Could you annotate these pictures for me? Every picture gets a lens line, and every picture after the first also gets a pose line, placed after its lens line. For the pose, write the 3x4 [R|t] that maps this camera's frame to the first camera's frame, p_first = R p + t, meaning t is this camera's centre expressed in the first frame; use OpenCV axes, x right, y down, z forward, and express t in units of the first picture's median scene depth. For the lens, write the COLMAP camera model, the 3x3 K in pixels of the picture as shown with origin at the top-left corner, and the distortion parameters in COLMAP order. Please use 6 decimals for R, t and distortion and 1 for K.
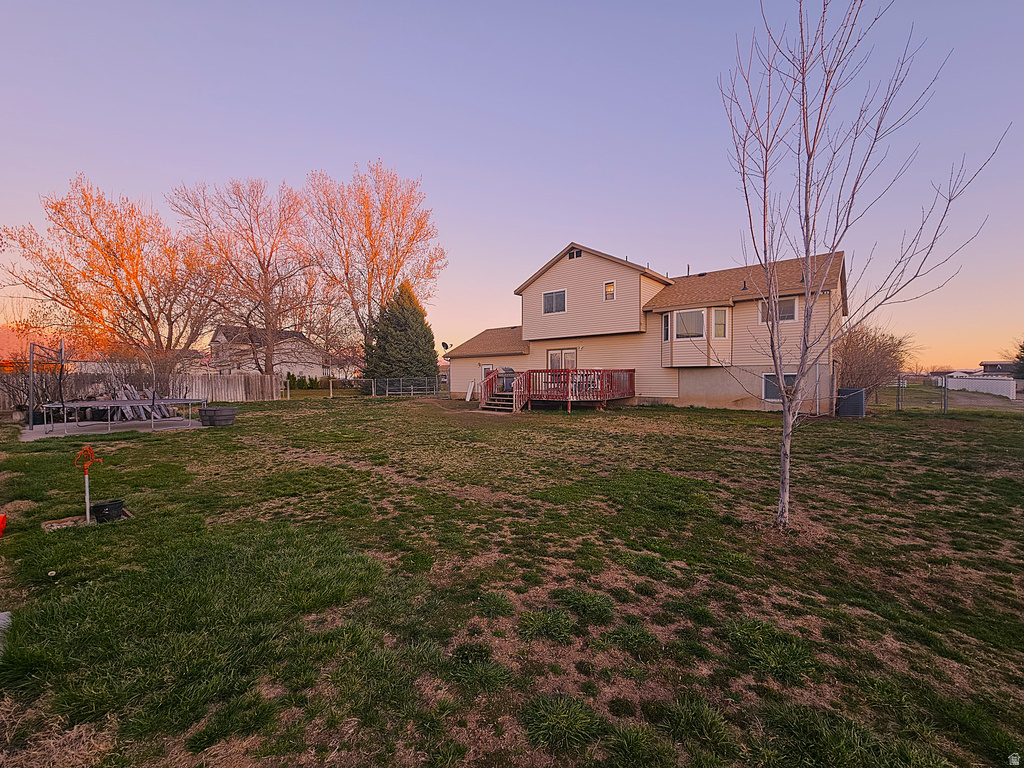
lens RADIAL K [[420.2, 0, 512.8], [0, 420.2, 384.9], [0, 0, 1]] dist [-0.001562, -0.002221]
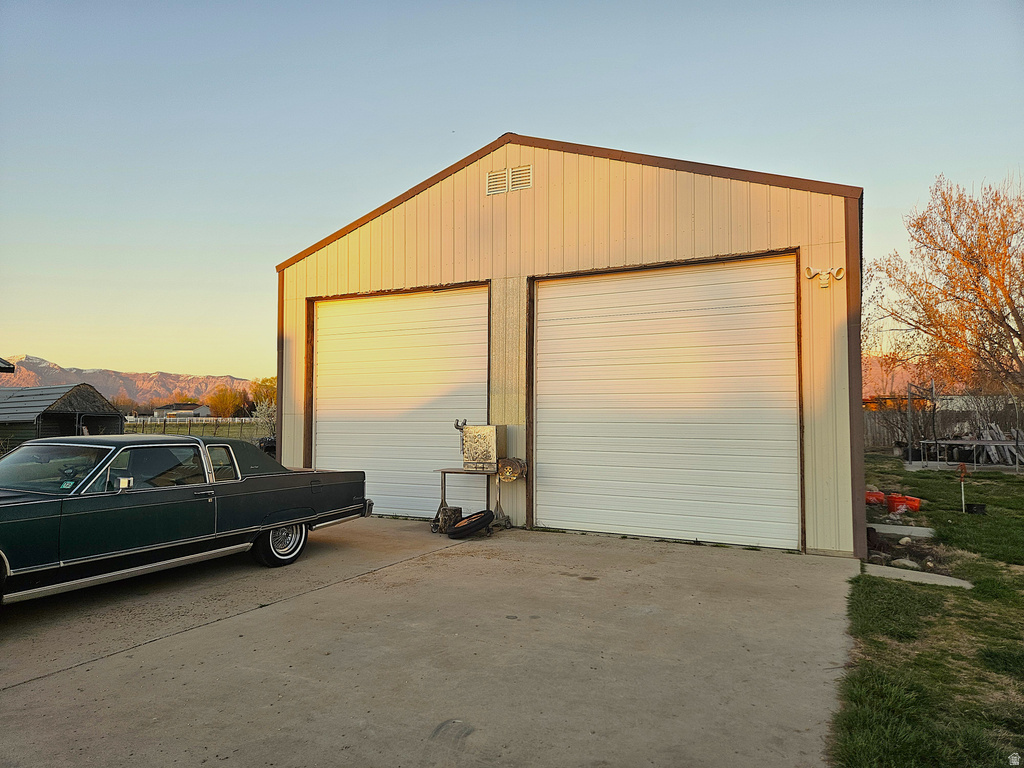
lens RADIAL K [[685.9, 0, 510.4], [0, 685.9, 387.8], [0, 0, 1]] dist [0.027529, -0.017242]
pose [[0.213302, -0.040795, -0.976134, 0.152038], [-0.014680, 0.998881, -0.044953, 0.002566], [0.976876, 0.023918, 0.212465, -0.159028]]
